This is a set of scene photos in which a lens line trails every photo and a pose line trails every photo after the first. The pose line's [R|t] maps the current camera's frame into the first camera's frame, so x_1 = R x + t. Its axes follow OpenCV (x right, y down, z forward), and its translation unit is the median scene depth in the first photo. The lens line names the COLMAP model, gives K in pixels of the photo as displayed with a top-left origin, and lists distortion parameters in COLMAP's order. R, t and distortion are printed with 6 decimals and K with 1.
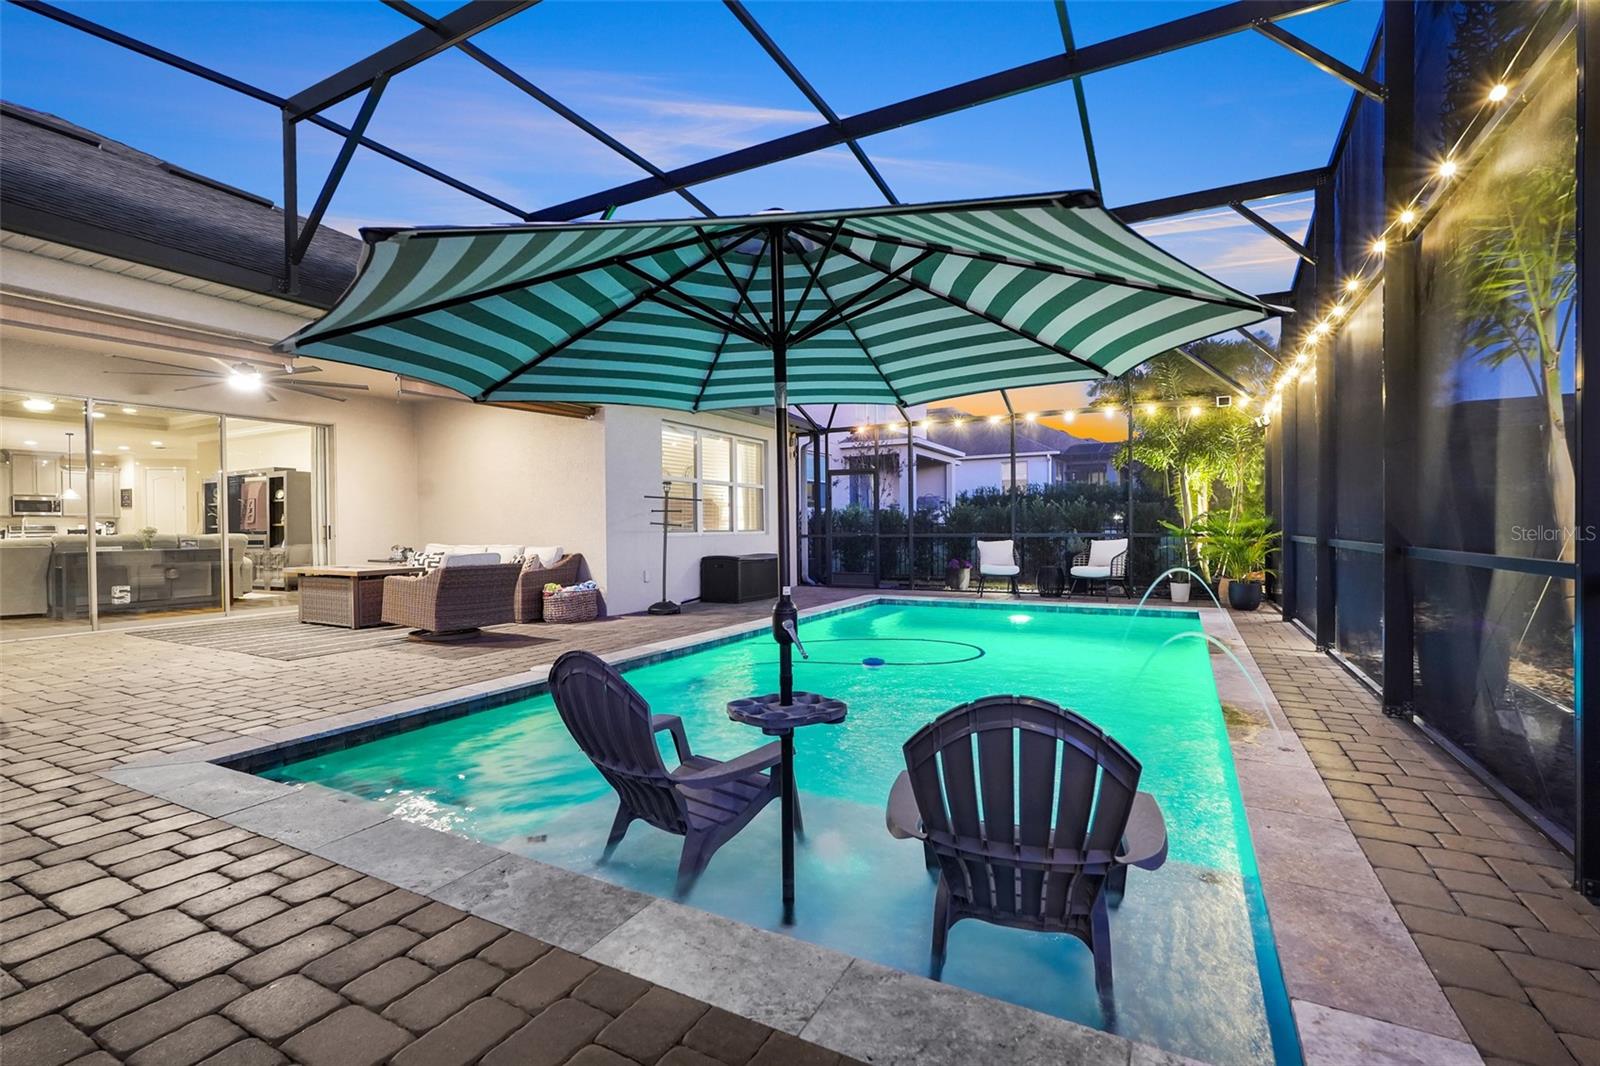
lens RADIAL K [[722.5, 0, 798.7], [0, 722.5, 533.3], [0, 0, 1]] dist [-0.012678, 0.006049]
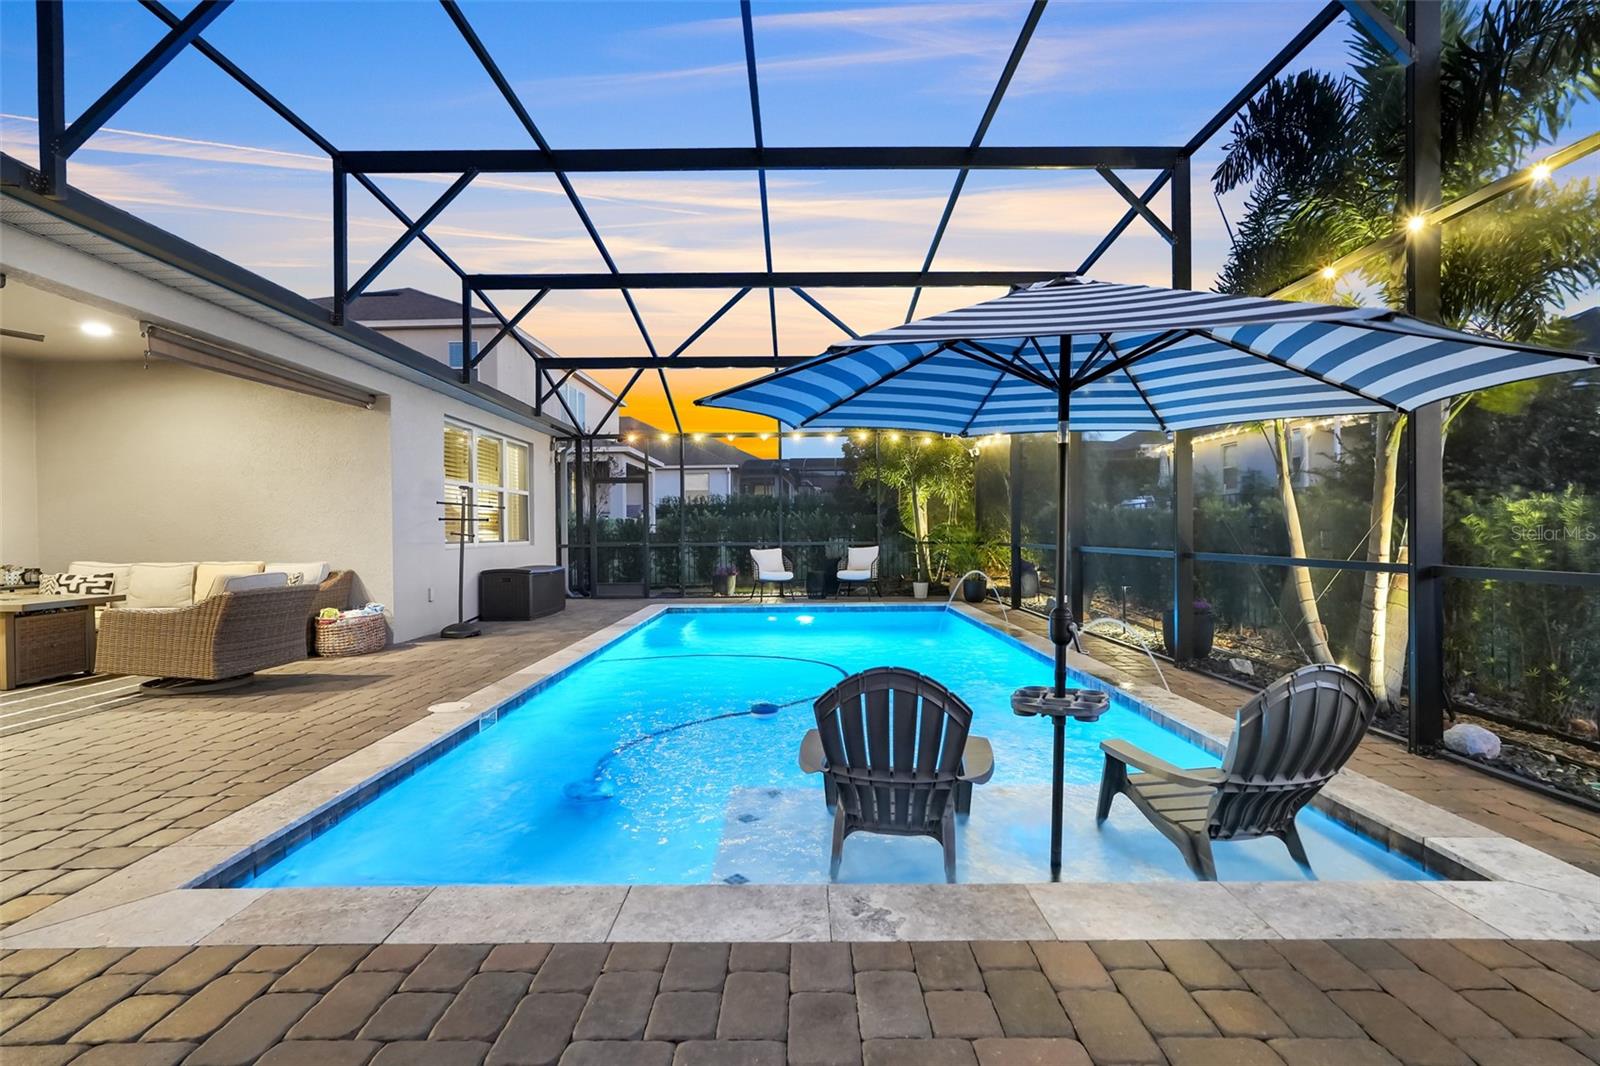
lens RADIAL K [[711.2, 0, 797.8], [0, 711.2, 532.0], [0, 0, 1]] dist [-0.012123, 0.005604]
pose [[0.882445, 0.000540, 0.470415, -0.227792], [0.005080, 0.999930, -0.010677, -0.004376], [-0.470388, 0.011812, 0.882381, 0.045569]]
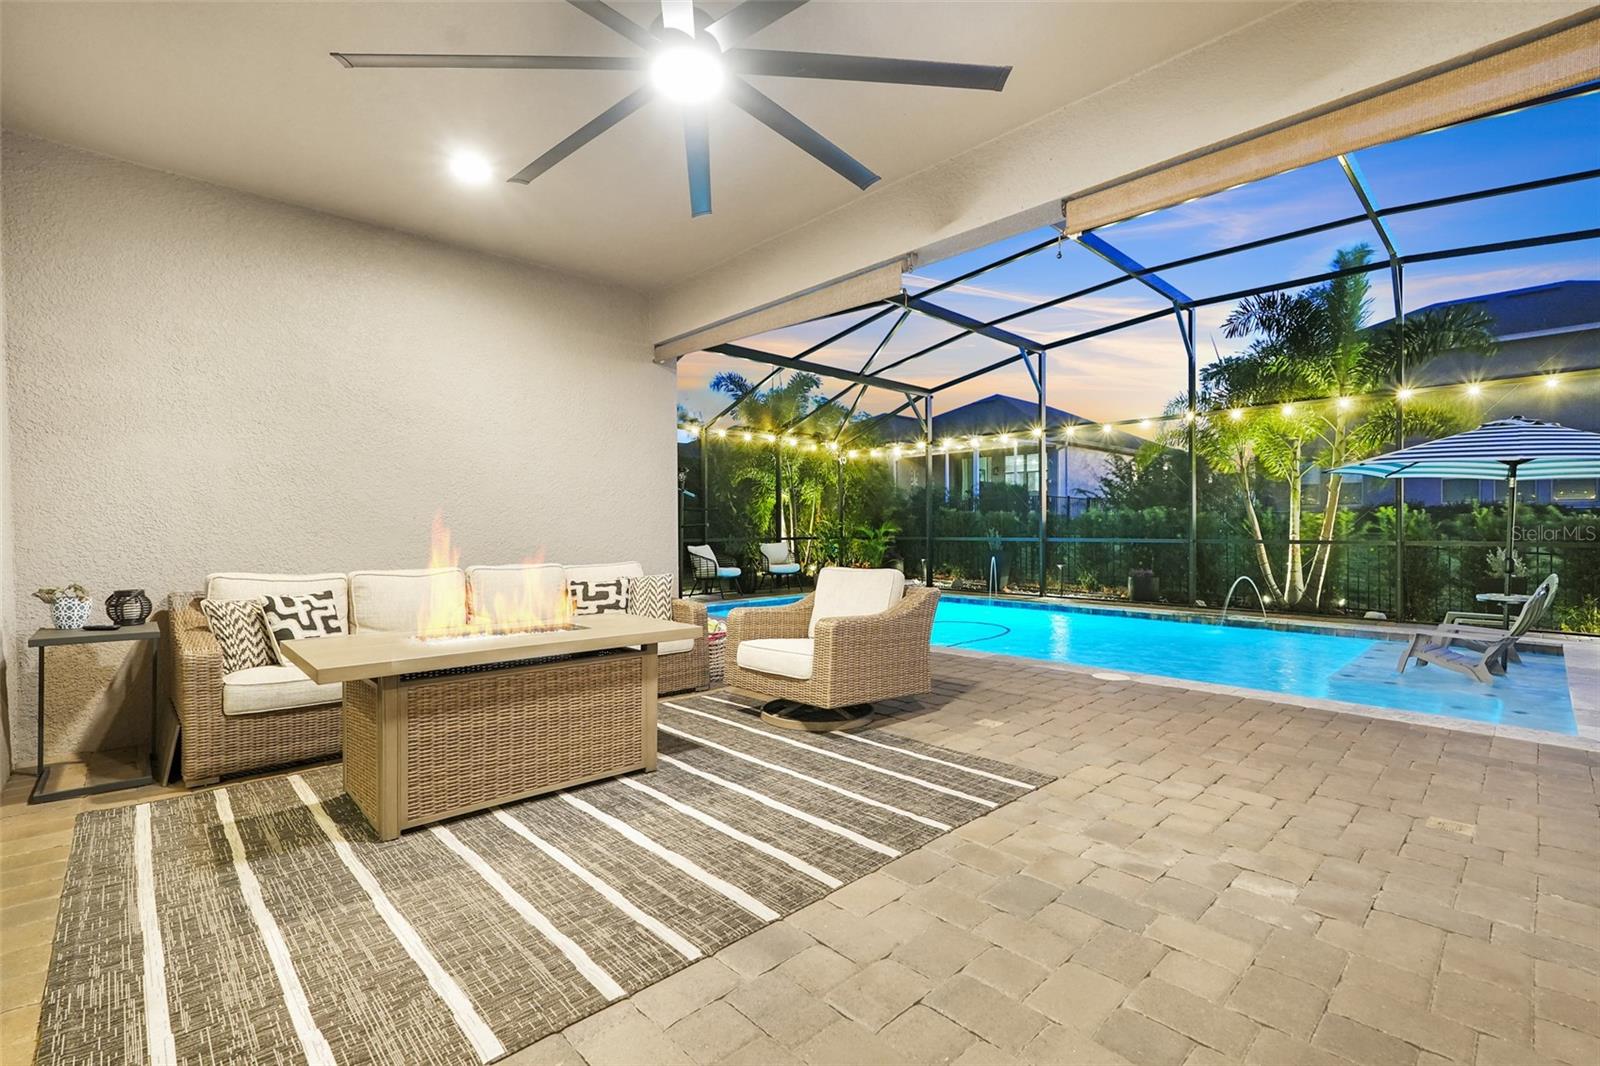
lens RADIAL K [[717.5, 0, 806.5], [0, 717.5, 524.9], [0, 0, 1]] dist [0.000025, 0.000127]
pose [[0.298692, 0.011240, 0.954283, -0.820783], [0.011007, 0.999824, -0.015221, -0.002256], [-0.954286, 0.015051, 0.298515, 0.660772]]
